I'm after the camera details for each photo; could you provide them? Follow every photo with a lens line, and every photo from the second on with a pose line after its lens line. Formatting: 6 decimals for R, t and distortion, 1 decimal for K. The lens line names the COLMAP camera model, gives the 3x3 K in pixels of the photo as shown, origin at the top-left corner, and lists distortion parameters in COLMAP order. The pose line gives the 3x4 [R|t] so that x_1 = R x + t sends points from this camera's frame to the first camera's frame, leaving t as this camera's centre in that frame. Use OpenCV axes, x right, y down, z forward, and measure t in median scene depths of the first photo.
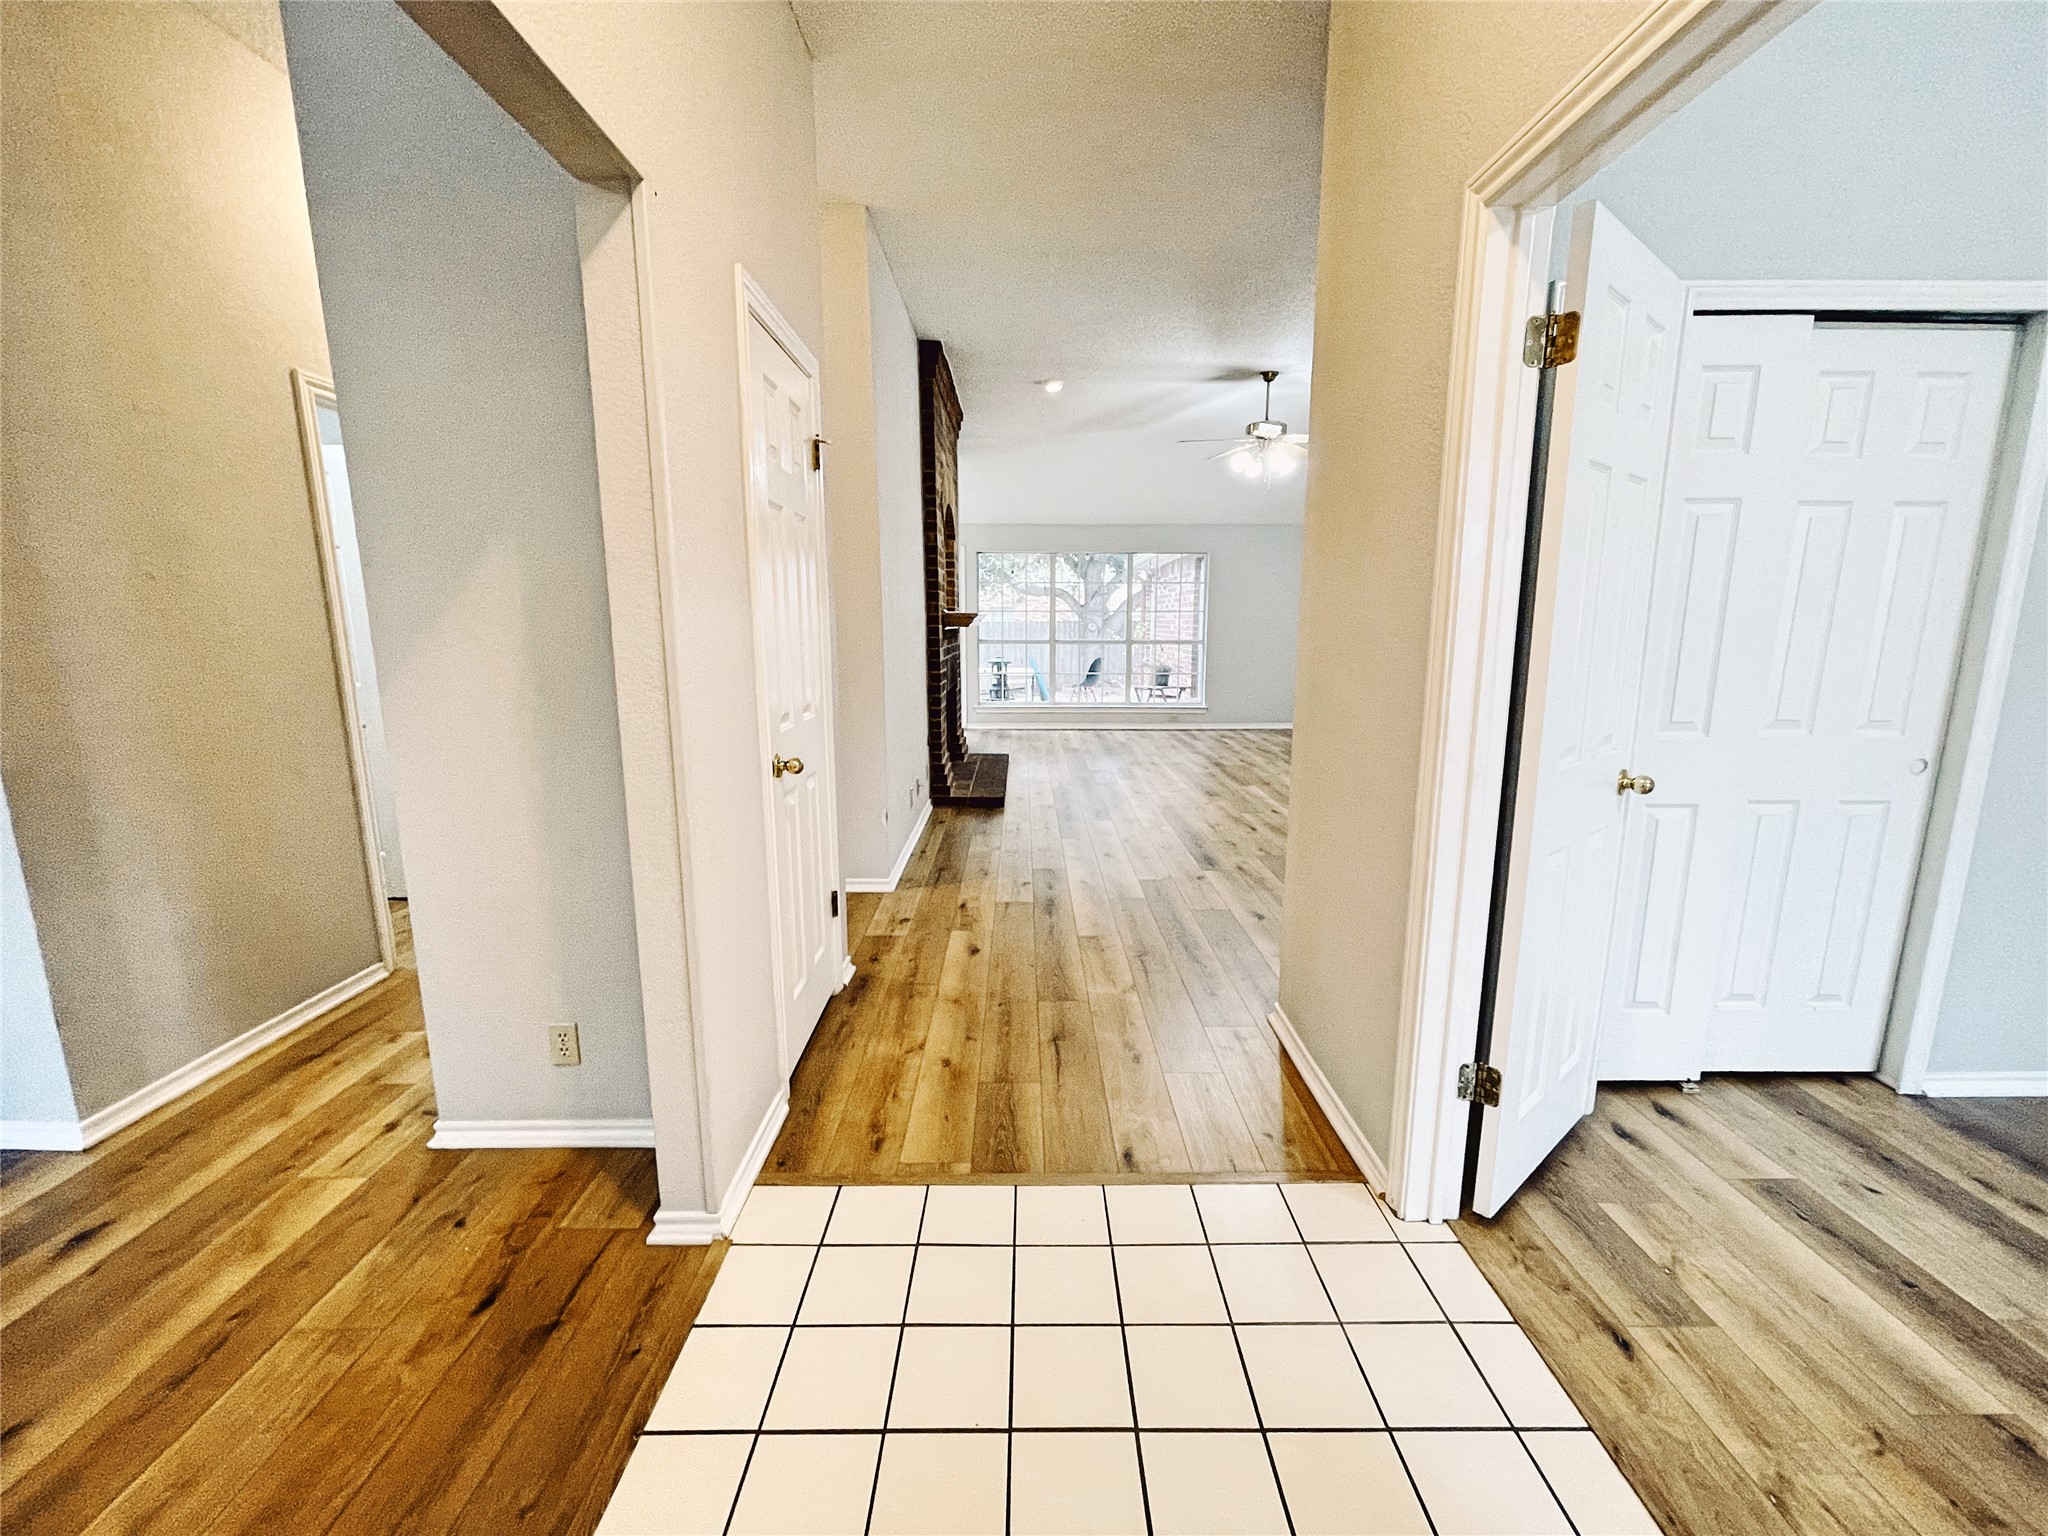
lens RADIAL K [[829.5, 0, 1030.2], [0, 829.5, 762.4], [0, 0, 1]] dist [-0.000294, -0.000260]
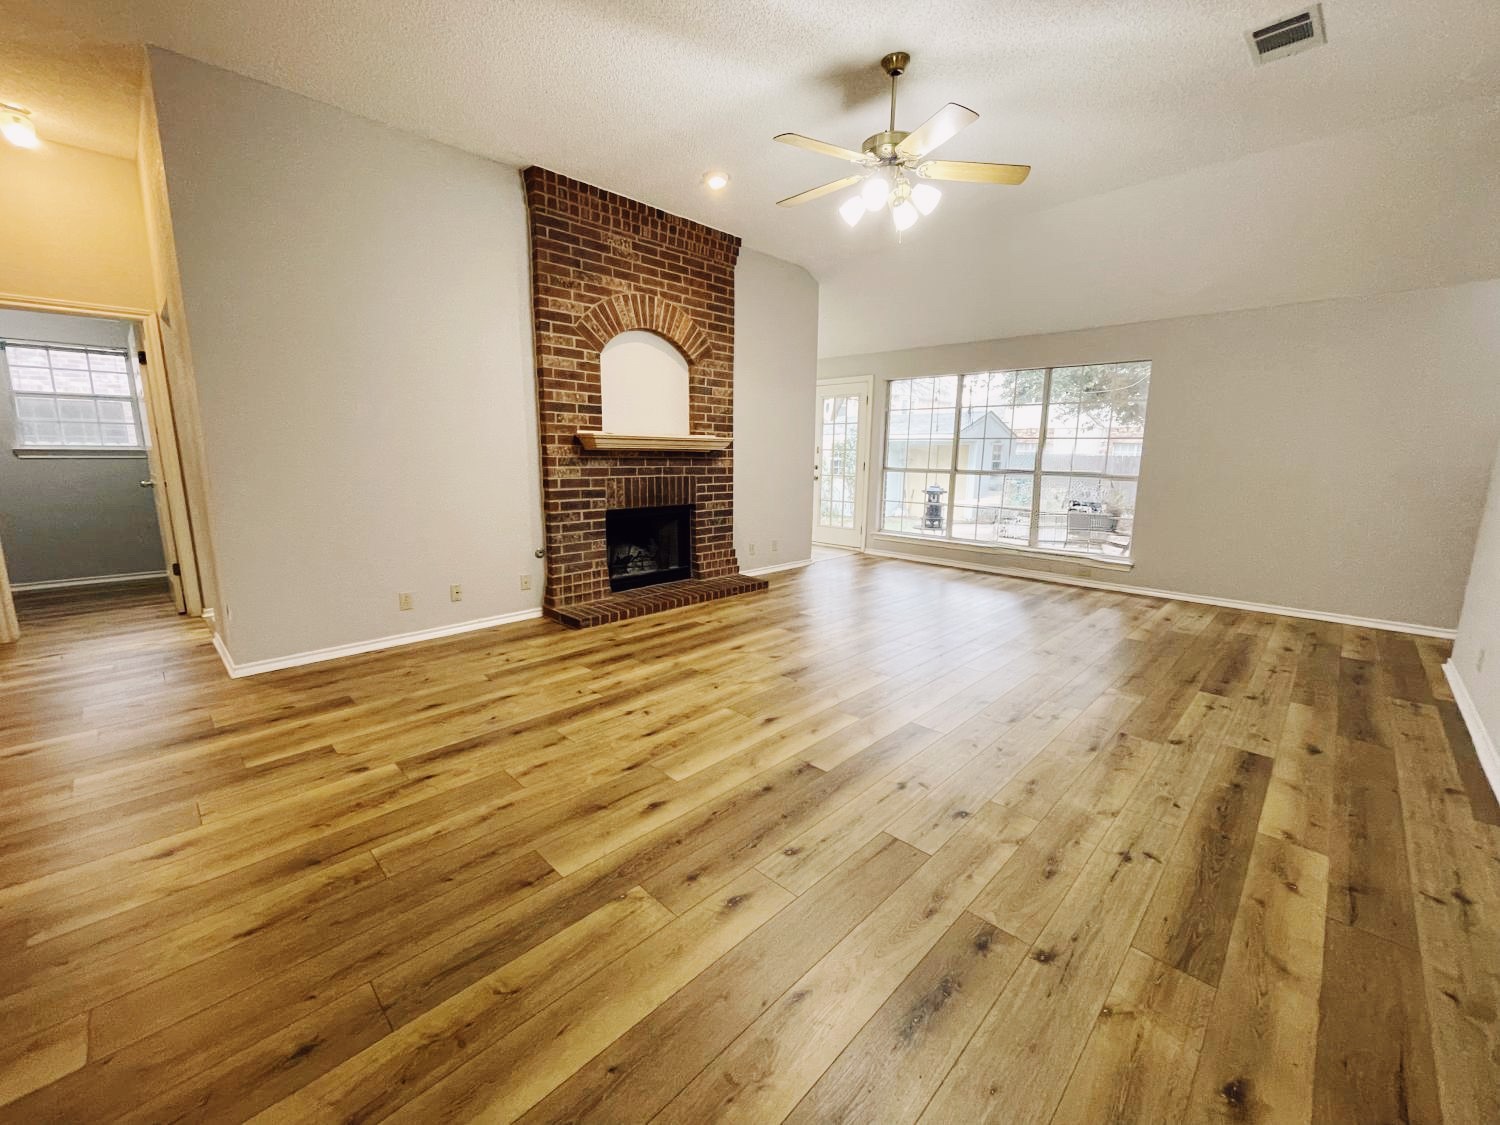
lens RADIAL K [[609.2, 0, 754.3], [0, 609.2, 559.3], [0, 0, 1]] dist [0.001315, 0.000026]
pose [[0.711079, 0.132155, -0.690581, 0.568775], [-0.132404, 0.989774, 0.053077, -0.089377], [0.690533, 0.053694, 0.721305, 0.581221]]
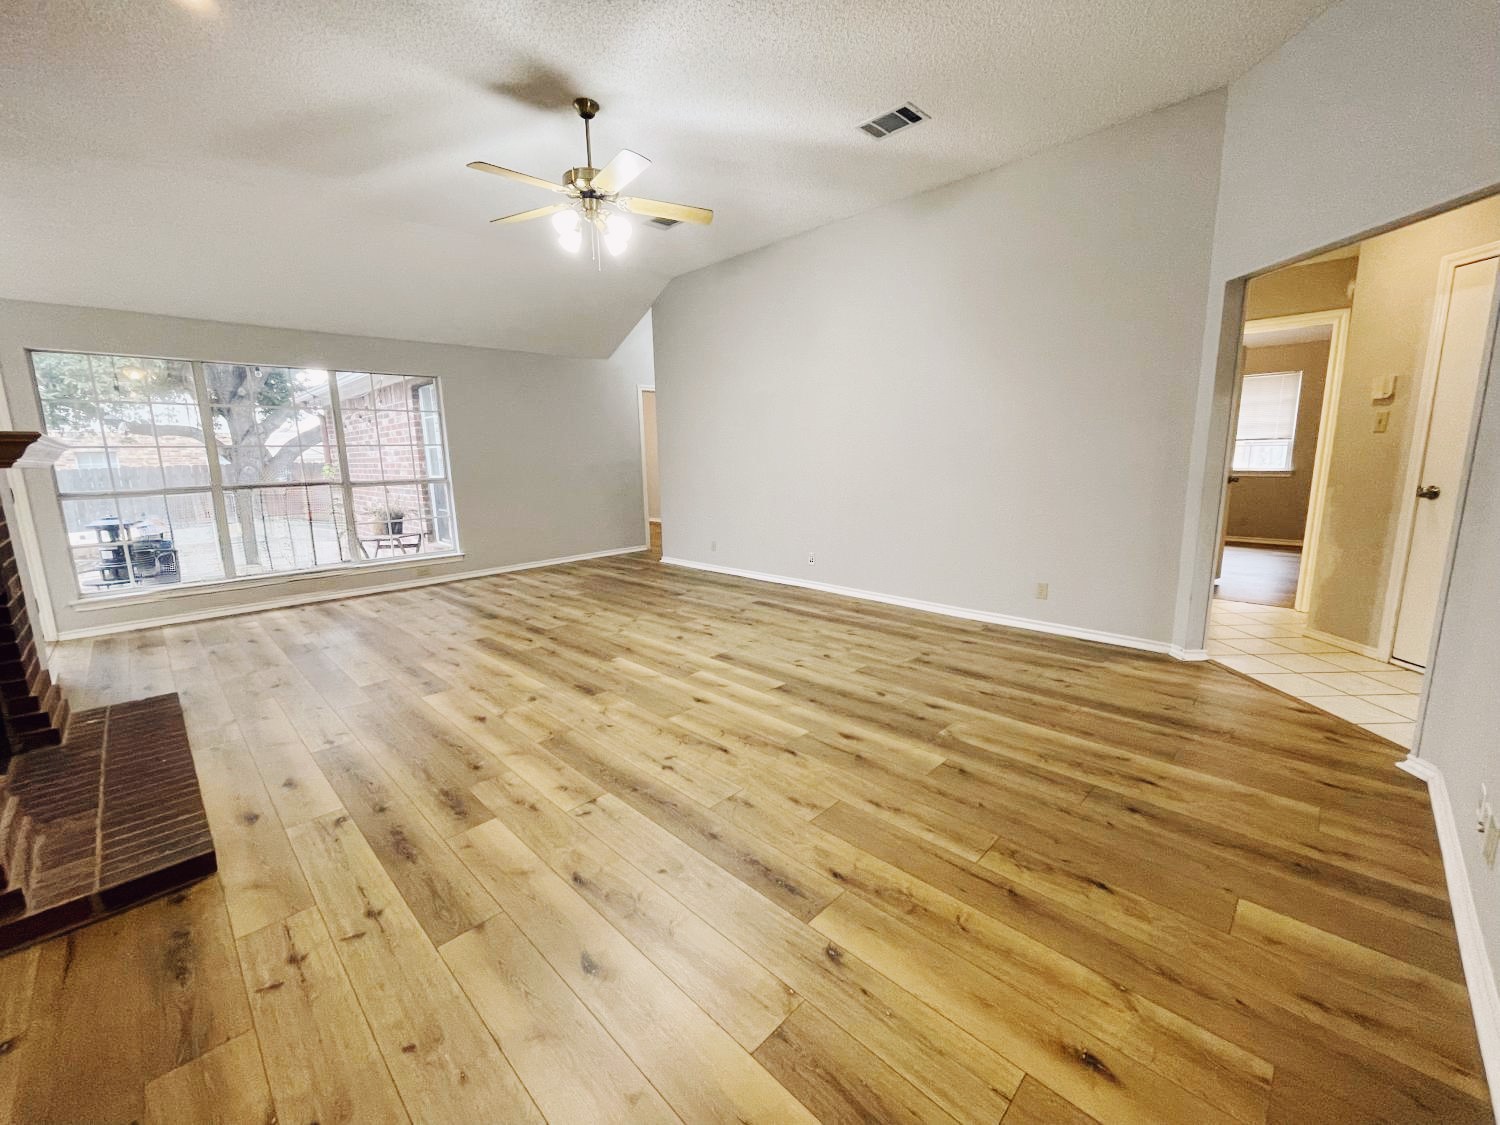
lens RADIAL K [[607.3, 0, 752.9], [0, 607.3, 558.2], [0, 0, 1]] dist [-0.002787, 0.000019]
pose [[0.704616, -0.136354, 0.696364, -0.030726], [0.143109, 0.988505, 0.048754, -0.080417], [-0.695008, 0.065303, 0.716031, 0.529457]]
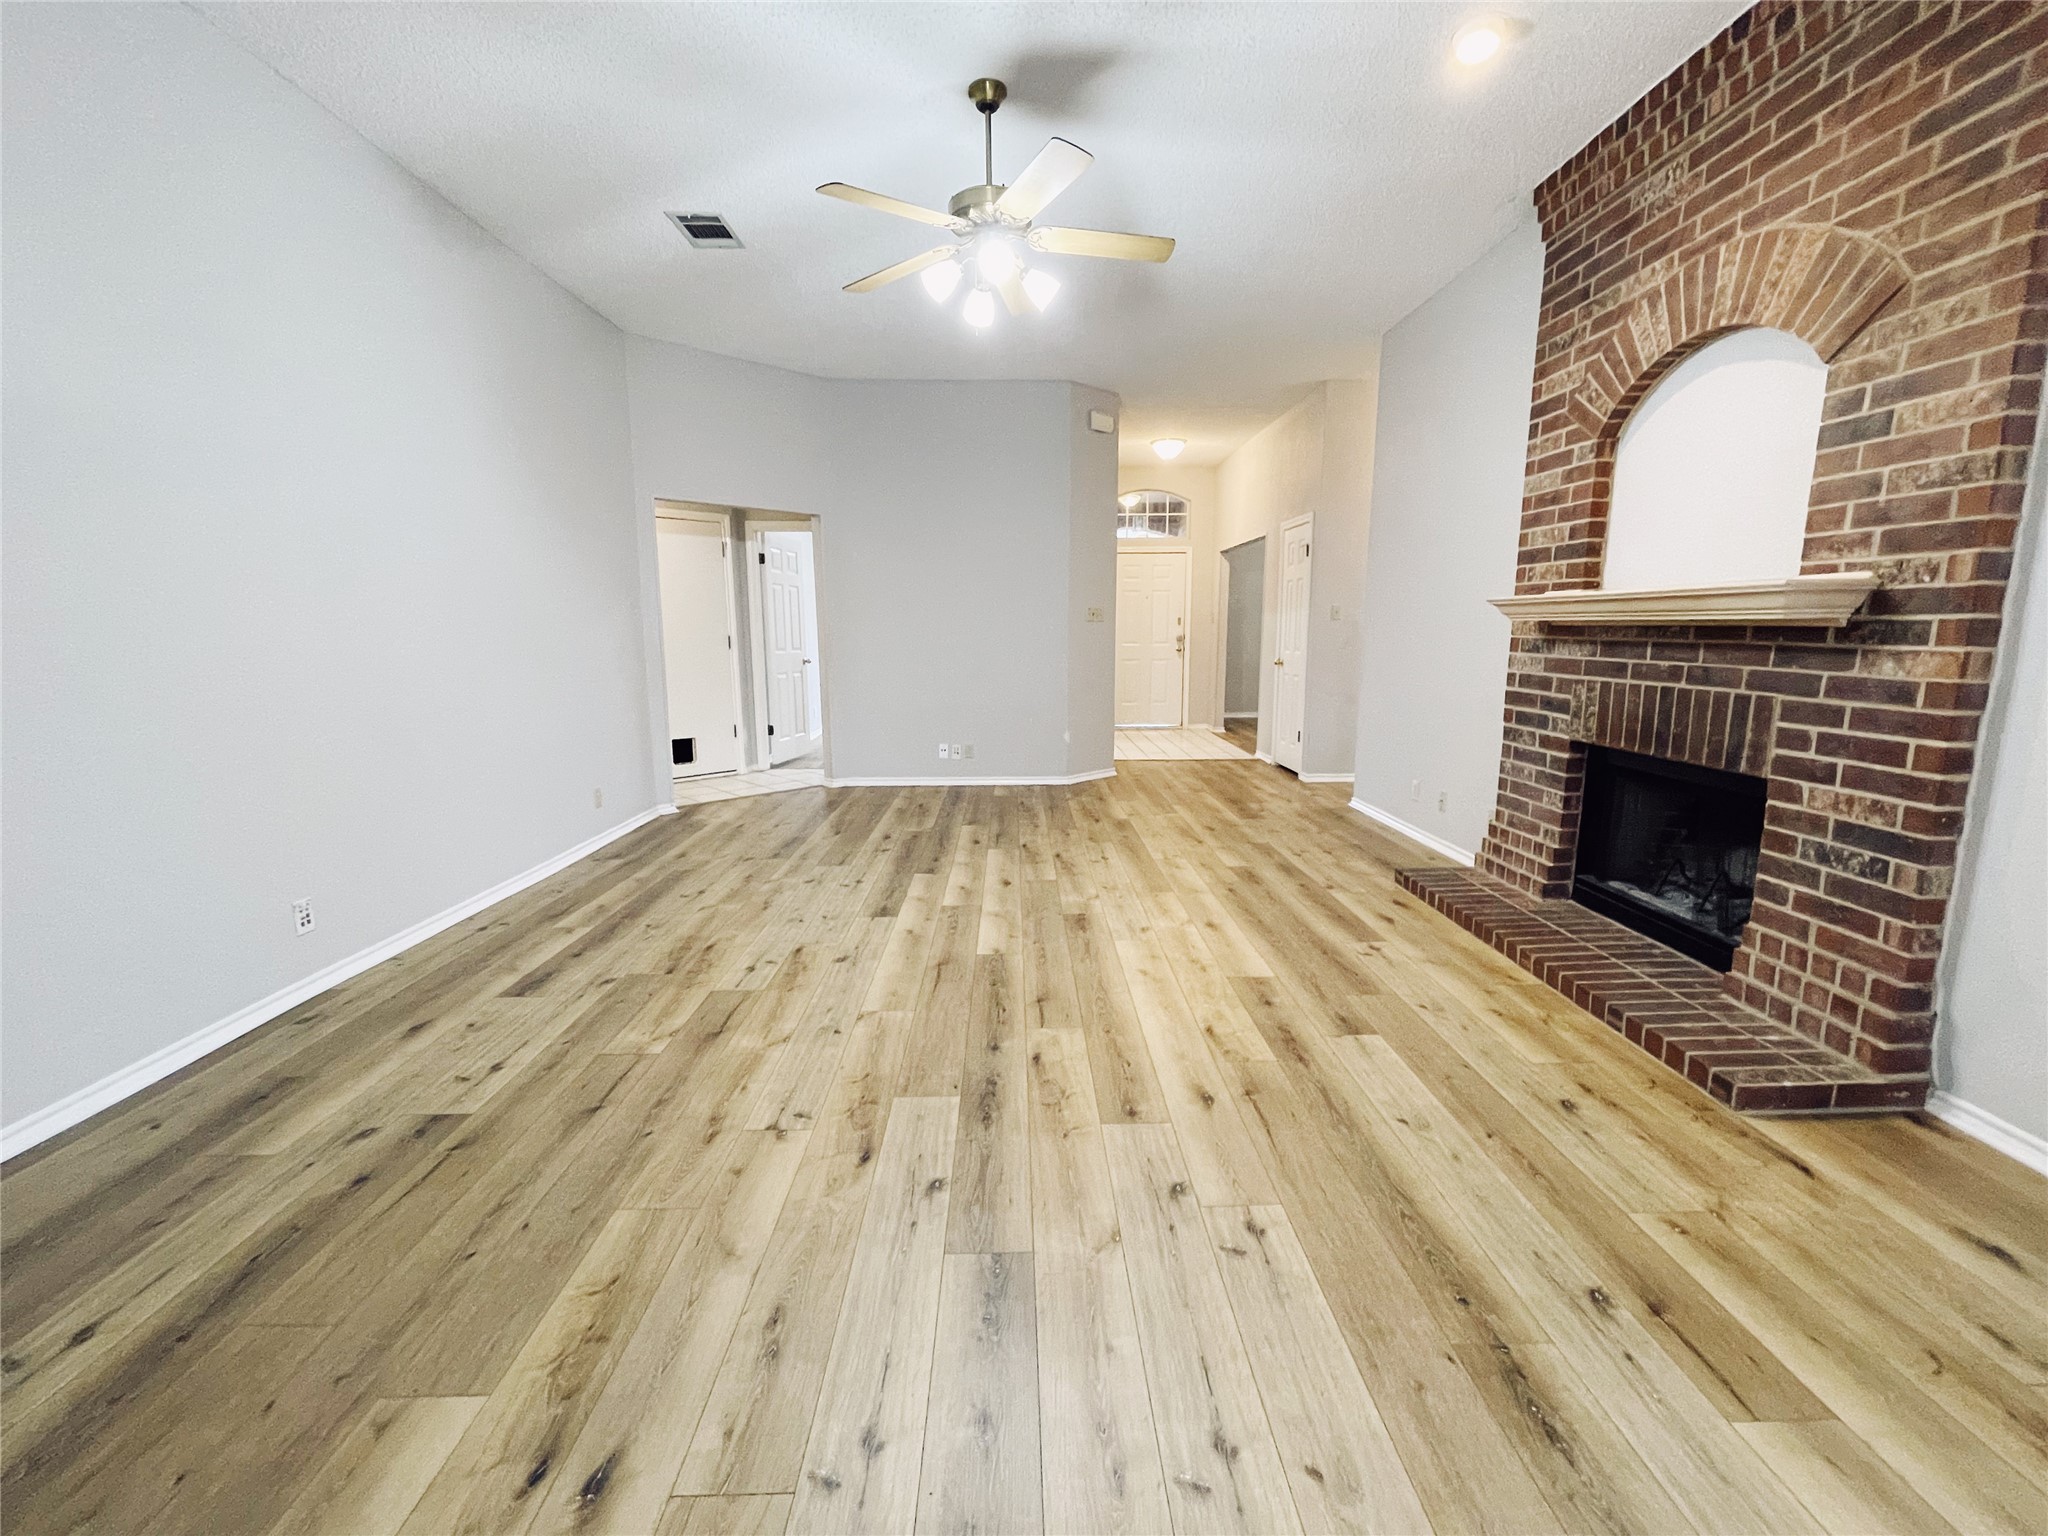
lens RADIAL K [[829.5, 0, 1030.2], [0, 829.5, 762.4], [0, 0, 1]] dist [-0.000294, -0.000260]
pose [[-0.999907, 0.007111, -0.011653, 0.261931], [0.002904, 0.944888, 0.327379, -0.251469], [0.013338, 0.327315, -0.944821, 1.521069]]
